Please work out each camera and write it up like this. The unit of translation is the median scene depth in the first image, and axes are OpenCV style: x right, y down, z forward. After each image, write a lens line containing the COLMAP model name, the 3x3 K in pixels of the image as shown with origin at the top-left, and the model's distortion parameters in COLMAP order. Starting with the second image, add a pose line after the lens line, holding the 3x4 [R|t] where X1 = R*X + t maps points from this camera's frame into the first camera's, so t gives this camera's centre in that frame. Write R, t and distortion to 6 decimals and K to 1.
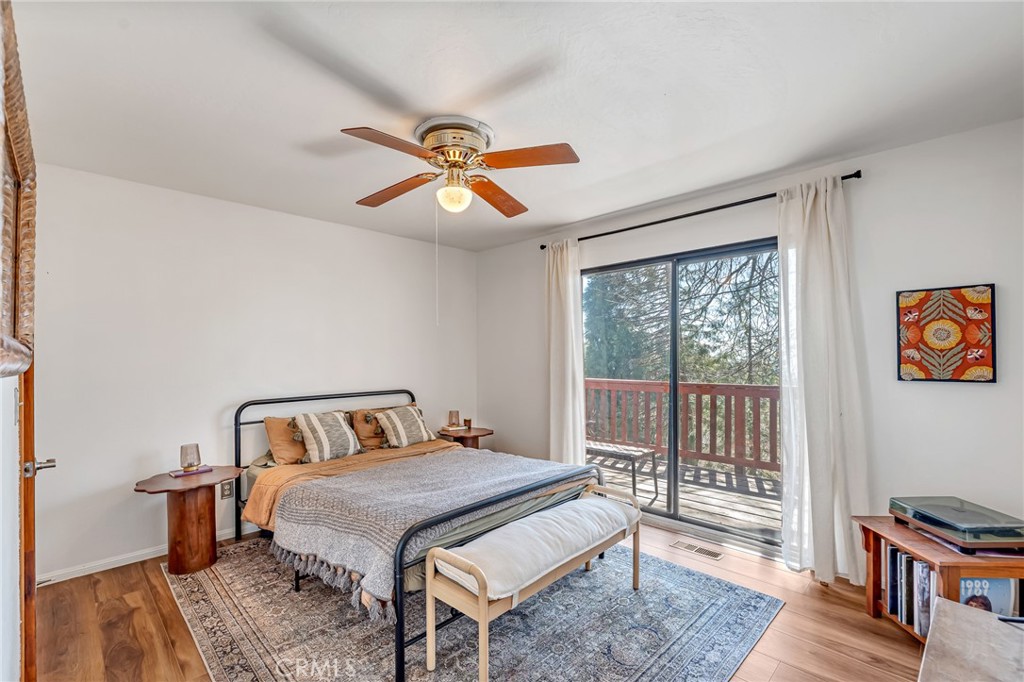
lens RADIAL K [[442.4, 0, 510.5], [0, 442.4, 346.8], [0, 0, 1]] dist [-0.000884, -0.000300]
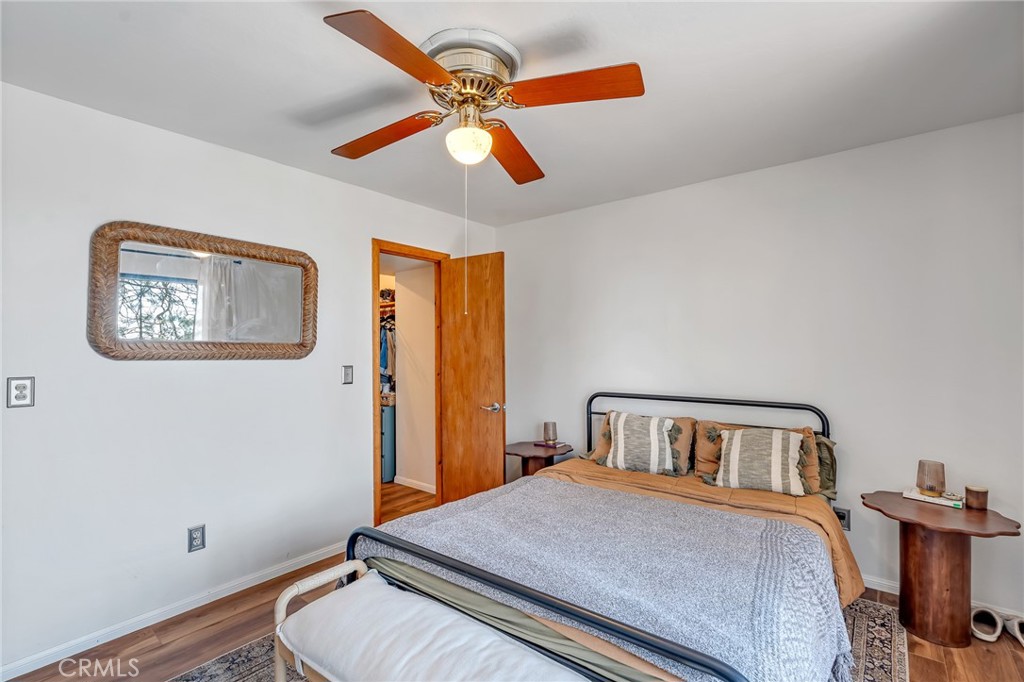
lens RADIAL K [[442.4, 0, 510.5], [0, 442.4, 346.8], [0, 0, 1]] dist [-0.000884, -0.000300]
pose [[0.136841, 0.001287, -0.990592, 0.481061], [0.016250, 0.999862, 0.003544, 0.004619], [0.990460, -0.016582, 0.136801, 0.729108]]
